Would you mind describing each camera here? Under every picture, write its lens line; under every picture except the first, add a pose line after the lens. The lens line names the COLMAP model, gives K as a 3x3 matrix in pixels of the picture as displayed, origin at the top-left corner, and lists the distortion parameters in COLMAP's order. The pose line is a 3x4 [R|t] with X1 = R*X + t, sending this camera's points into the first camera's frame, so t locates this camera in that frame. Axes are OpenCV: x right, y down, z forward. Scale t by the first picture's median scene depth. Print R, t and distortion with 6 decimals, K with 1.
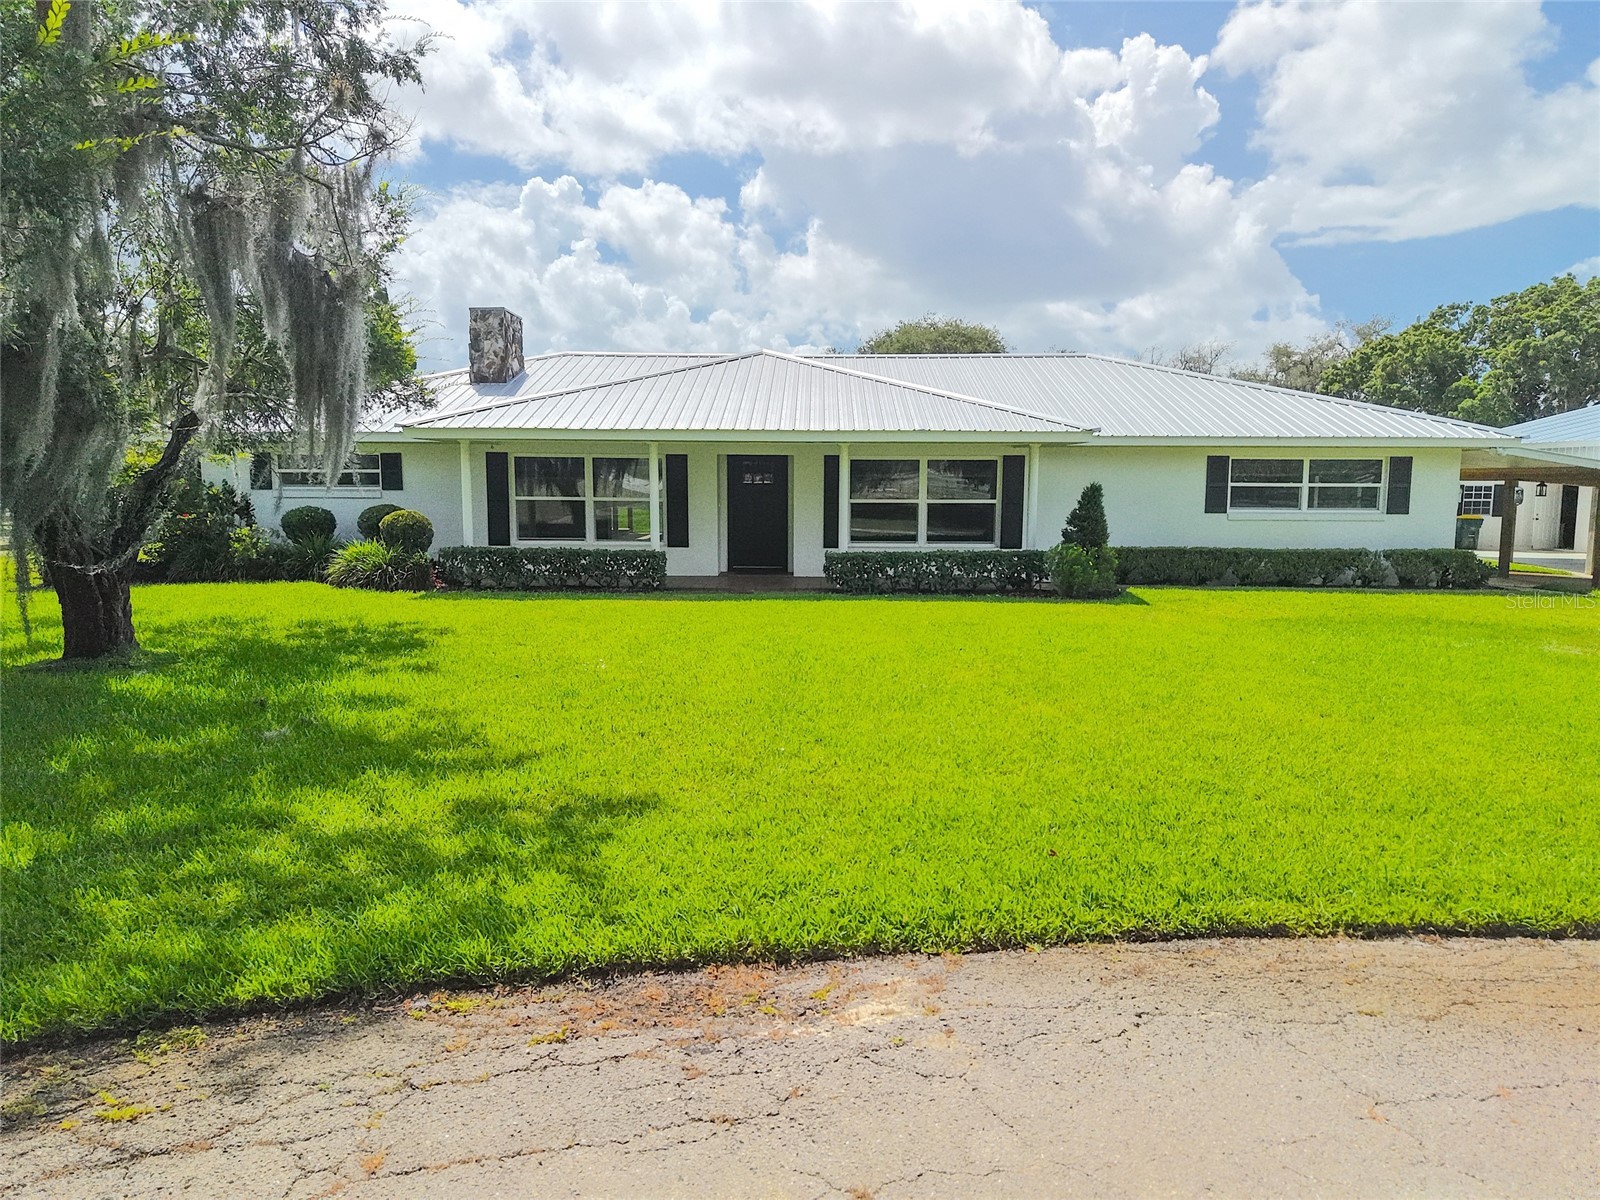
lens RADIAL K [[1069.7, 0, 797.5], [0, 1069.7, 598.5], [0, 0, 1]] dist [0.012688, -0.006416]
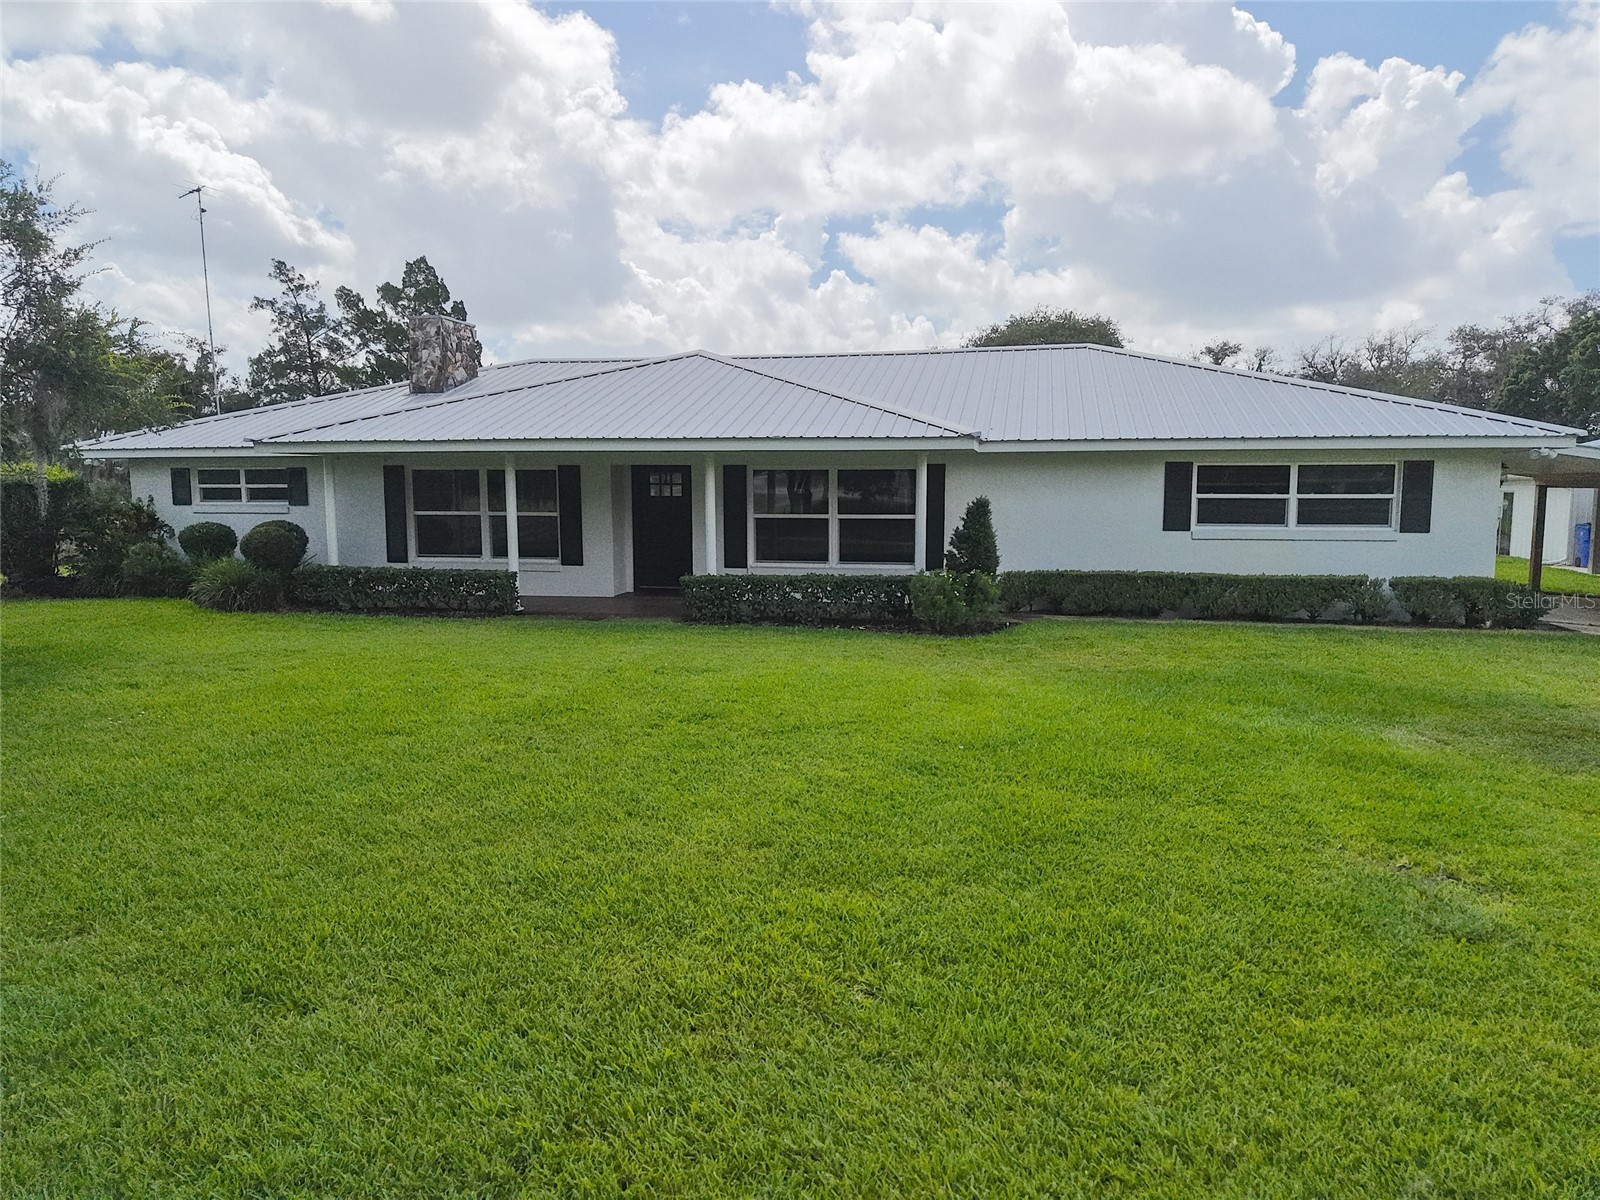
lens RADIAL K [[1069.7, 0, 801.1], [0, 1069.7, 601.3], [0, 0, 1]] dist [0.012688, -0.006416]
pose [[0.980734, 0.014800, -0.194786, 0.268449], [-0.015059, 0.999887, 0.000149, -0.020790], [0.194766, 0.002788, 0.980846, 0.130928]]
